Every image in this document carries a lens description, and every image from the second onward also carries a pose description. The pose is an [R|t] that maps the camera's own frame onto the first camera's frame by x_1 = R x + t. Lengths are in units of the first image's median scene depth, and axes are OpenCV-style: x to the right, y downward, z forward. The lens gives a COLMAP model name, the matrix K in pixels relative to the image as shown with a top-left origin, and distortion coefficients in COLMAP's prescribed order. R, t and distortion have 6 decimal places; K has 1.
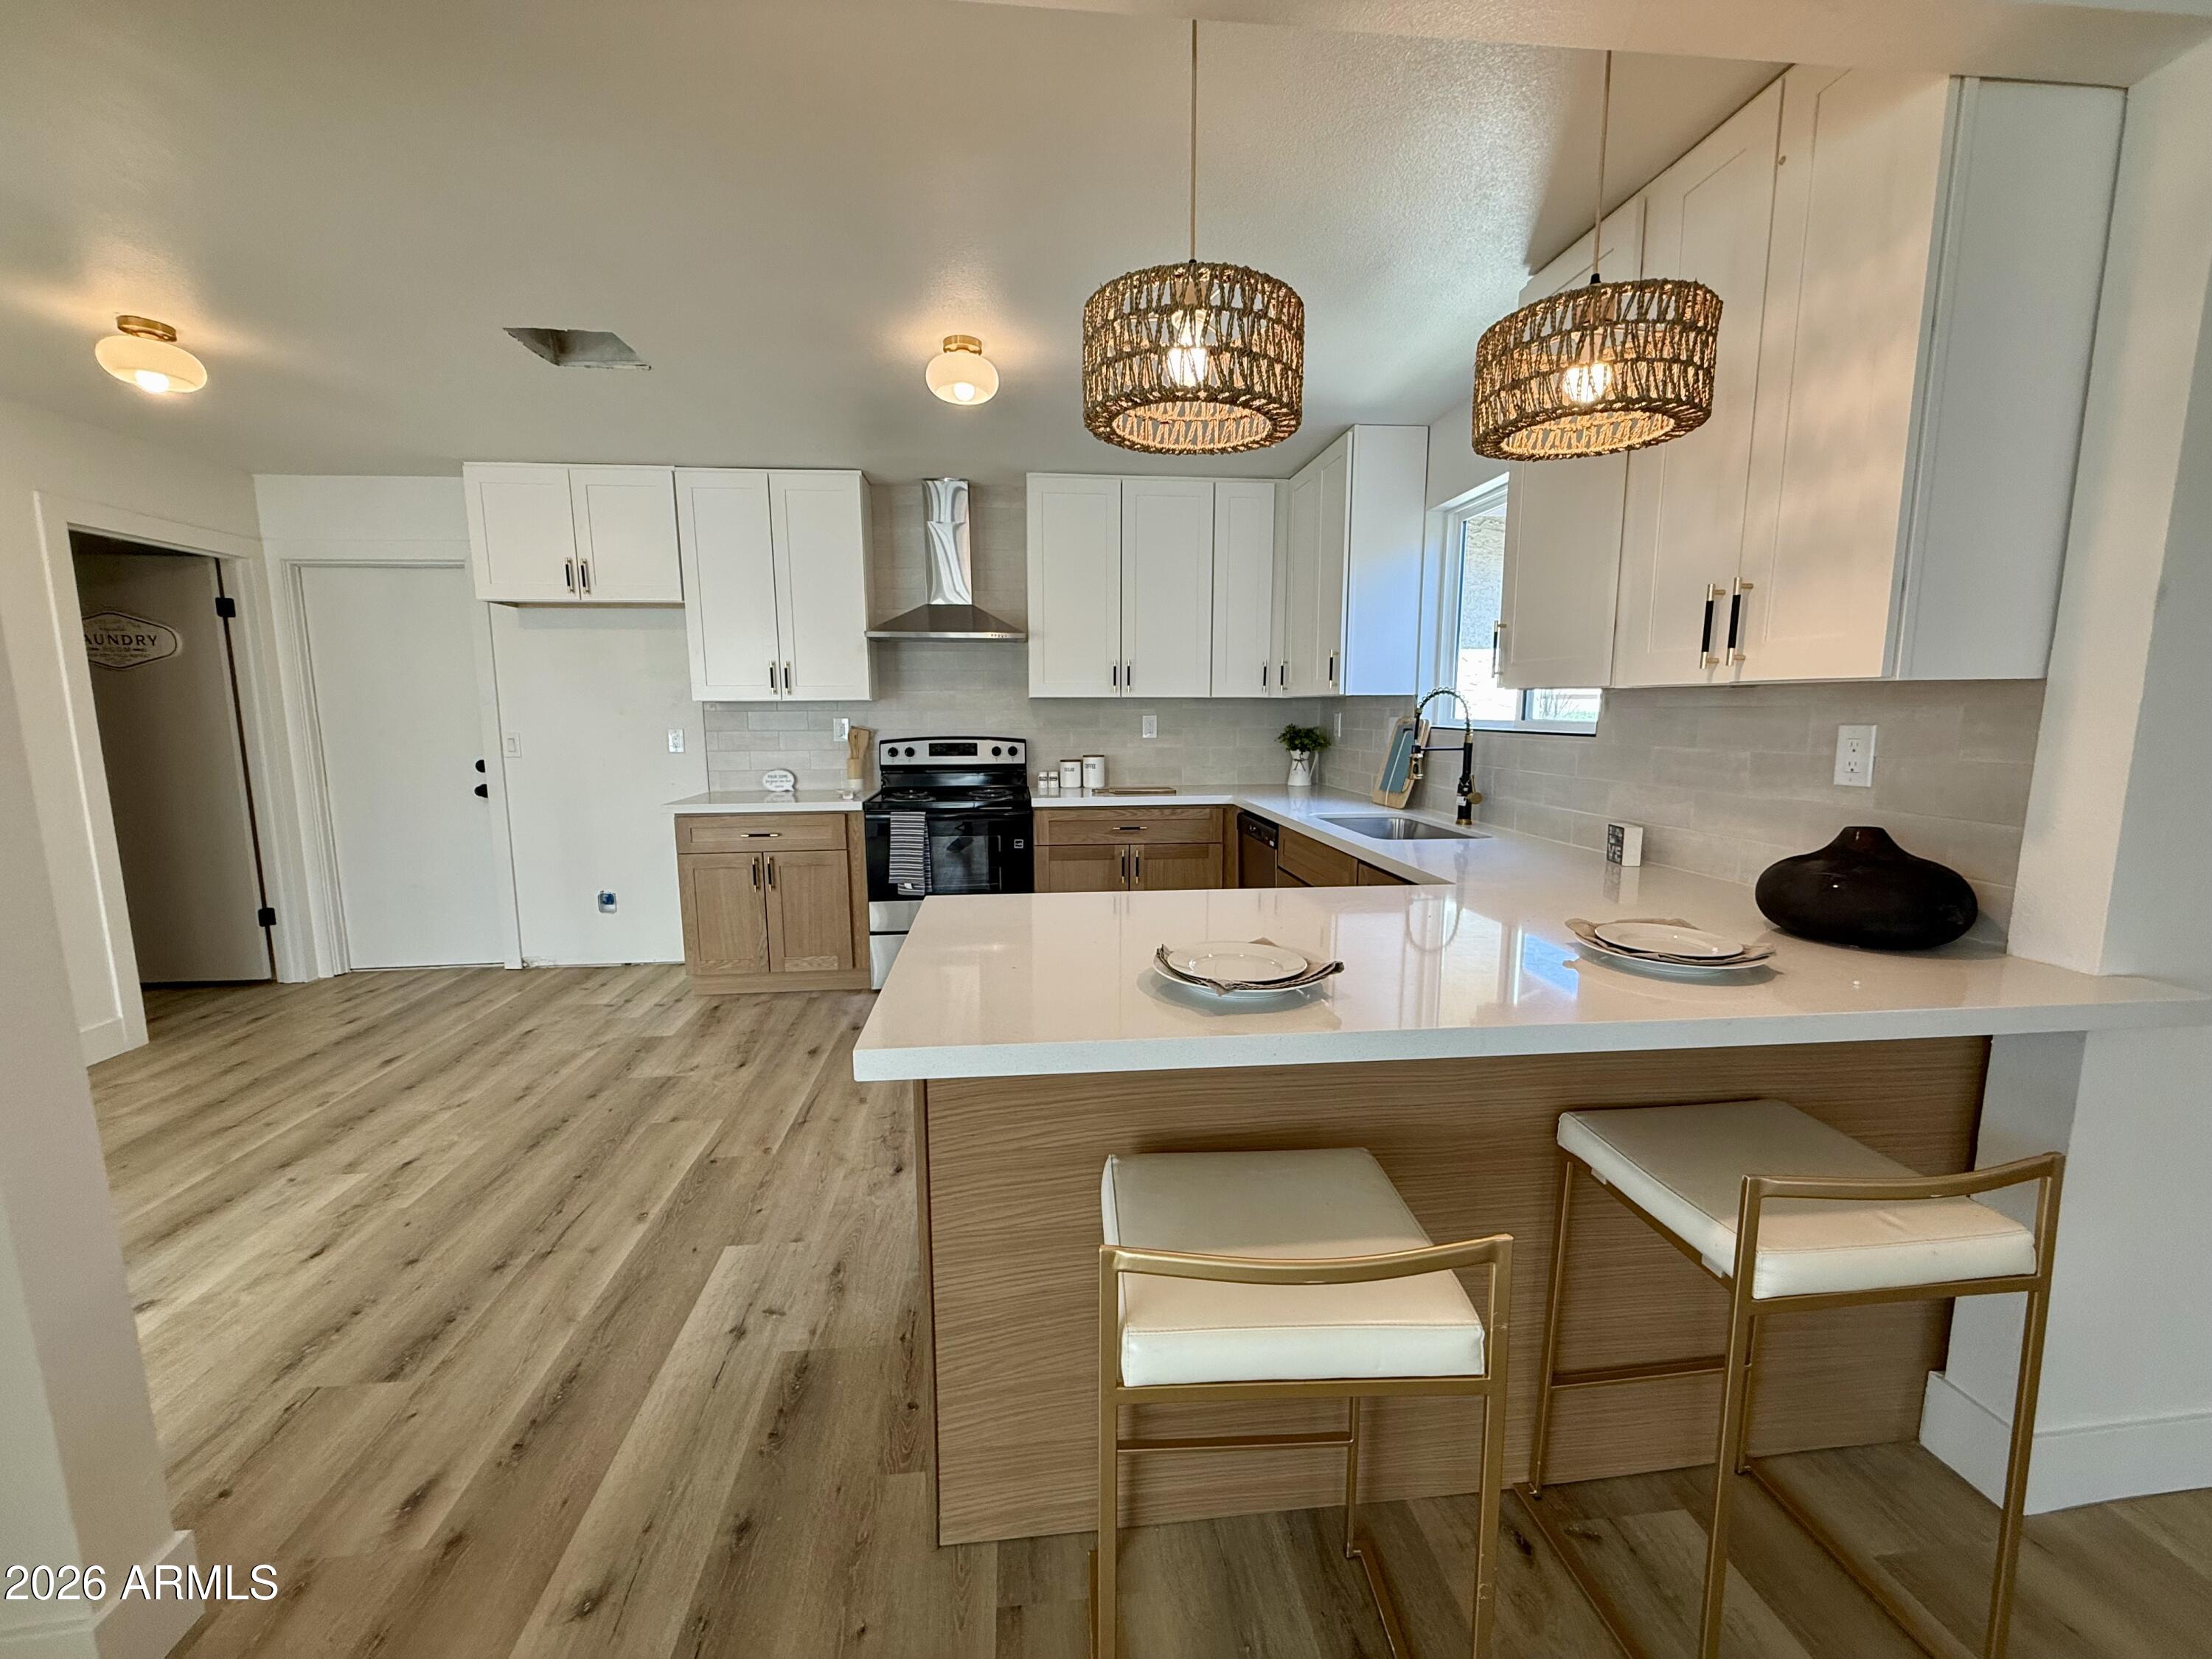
lens RADIAL K [[881.1, 0, 1102.7], [0, 881.1, 836.2], [0, 0, 1]] dist [-0.000022, -0.000220]
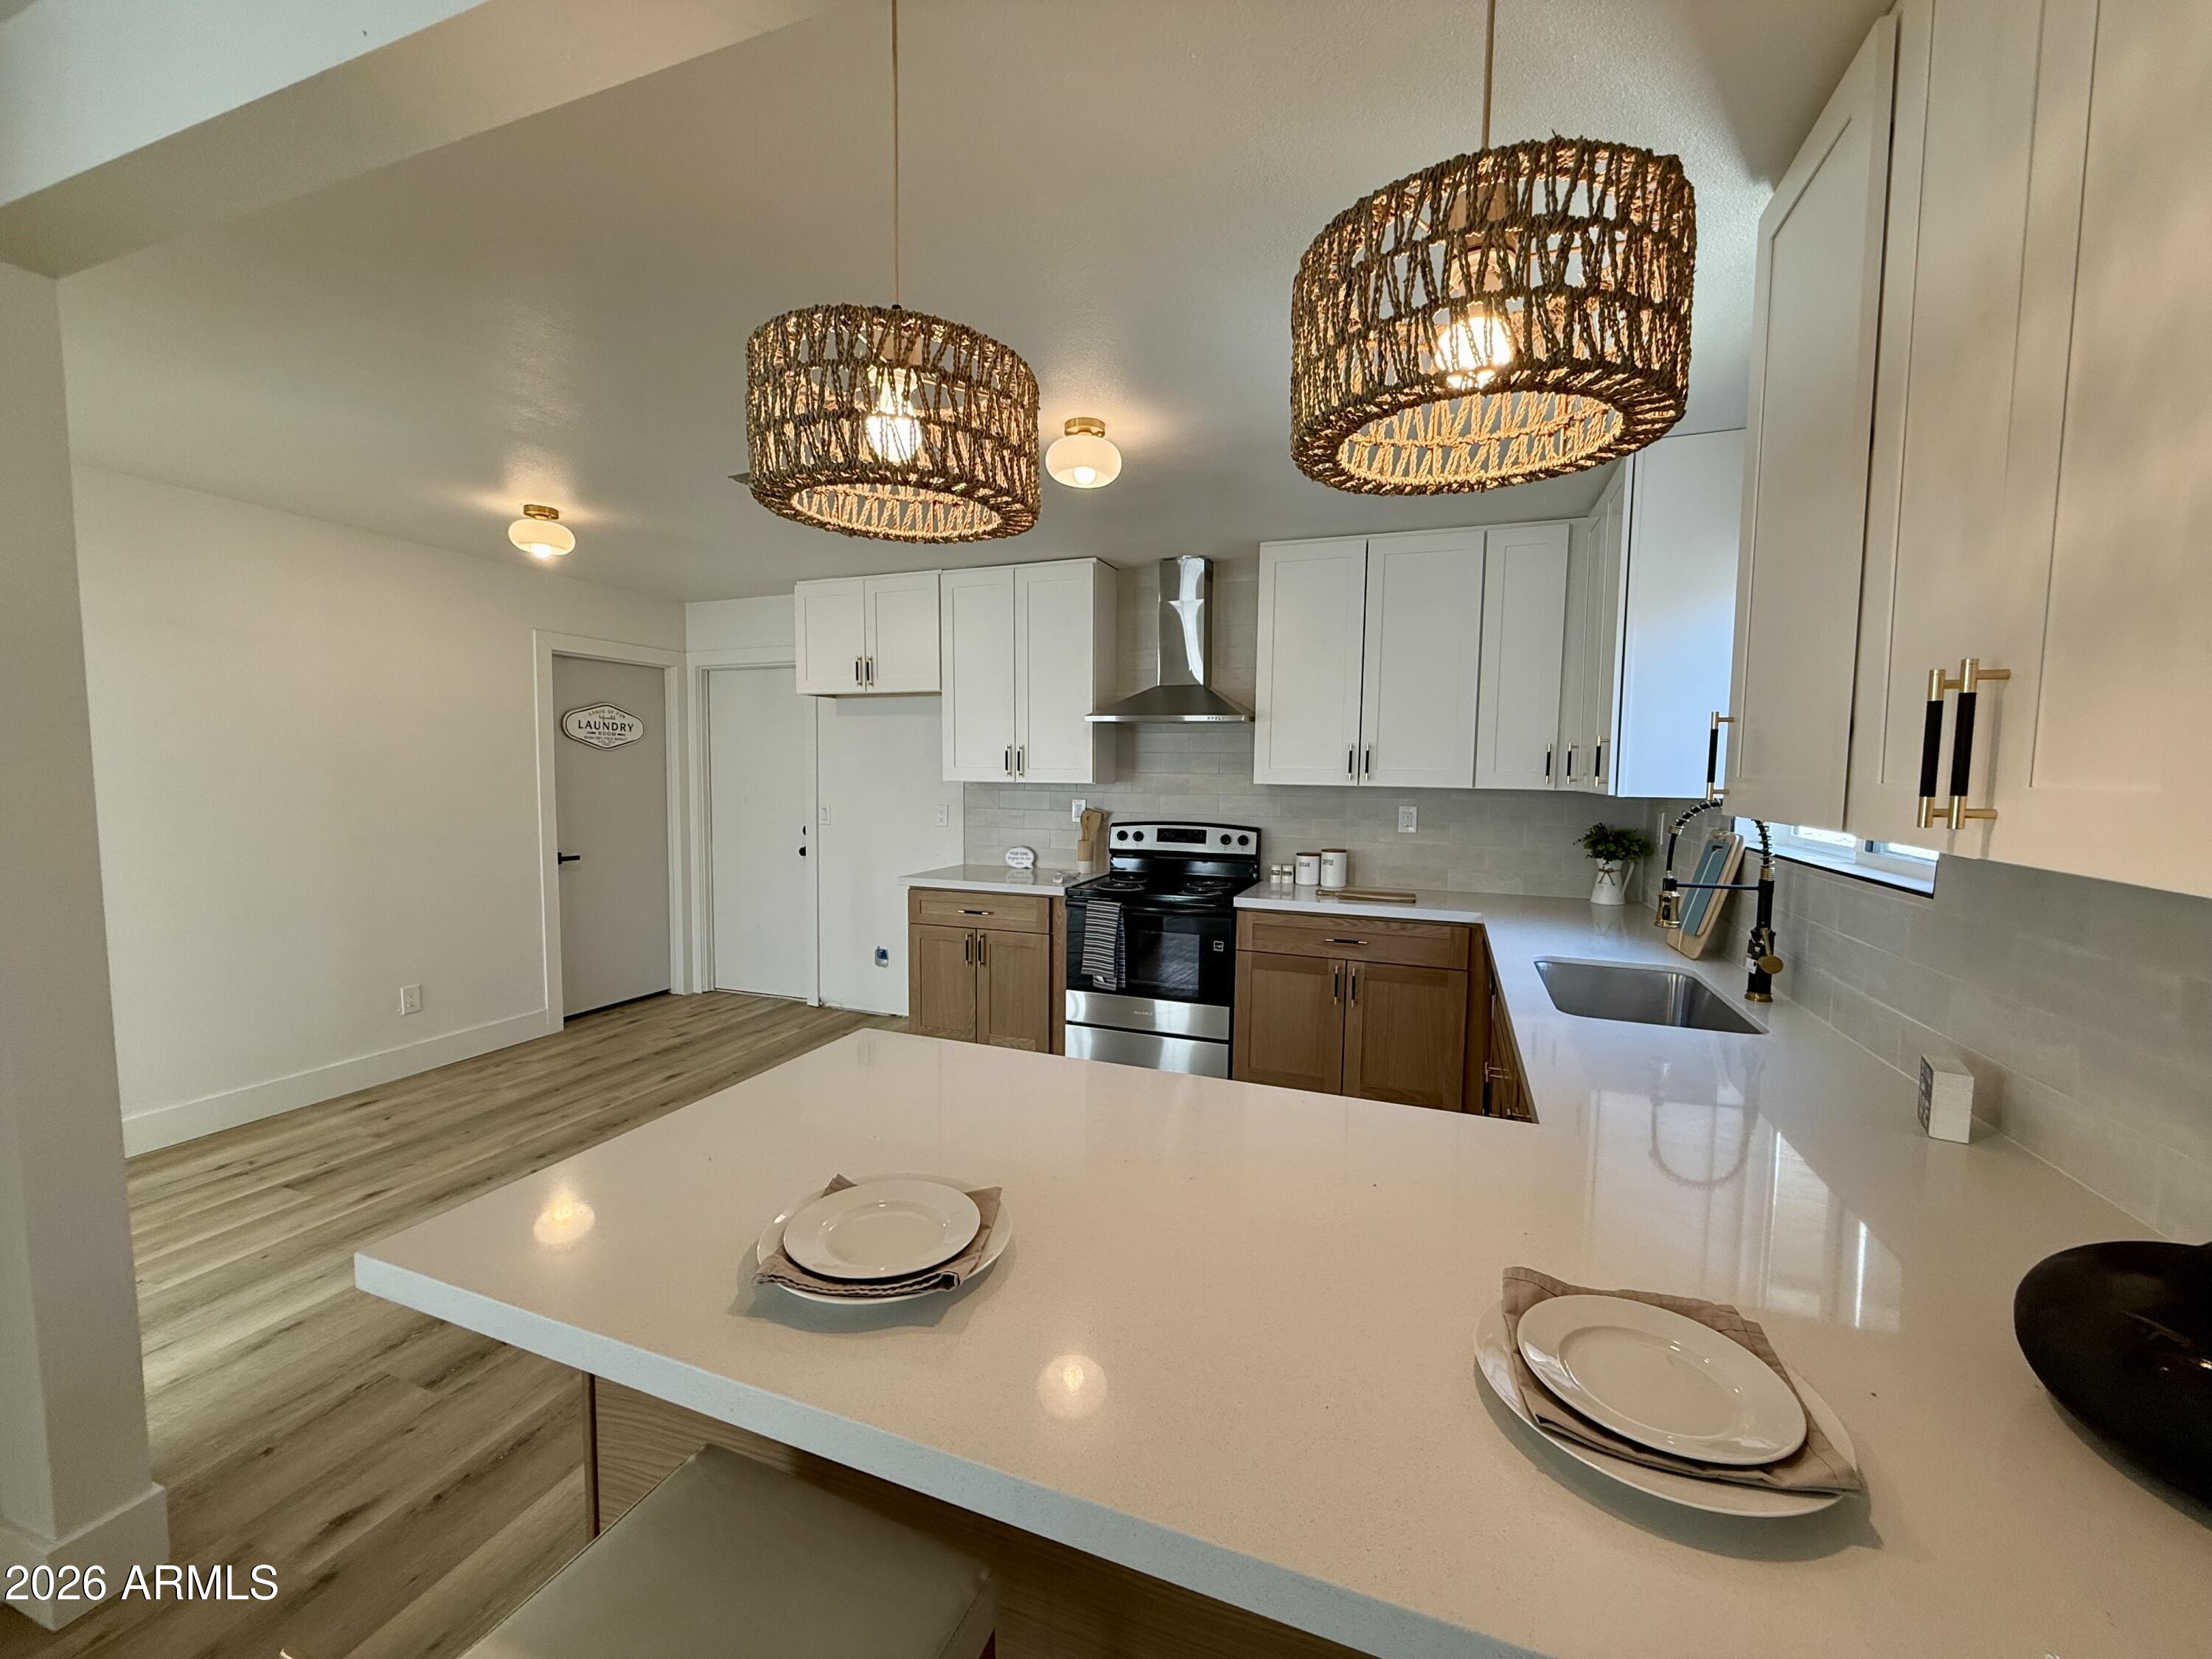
lens RADIAL K [[881.1, 0, 1102.7], [0, 881.1, 836.2], [0, 0, 1]] dist [-0.000022, -0.000220]
pose [[0.892687, 0.049401, -0.447961, 0.195273], [-0.079633, 0.995624, -0.048895, -0.049036], [0.443585, 0.079320, 0.892715, 0.128003]]
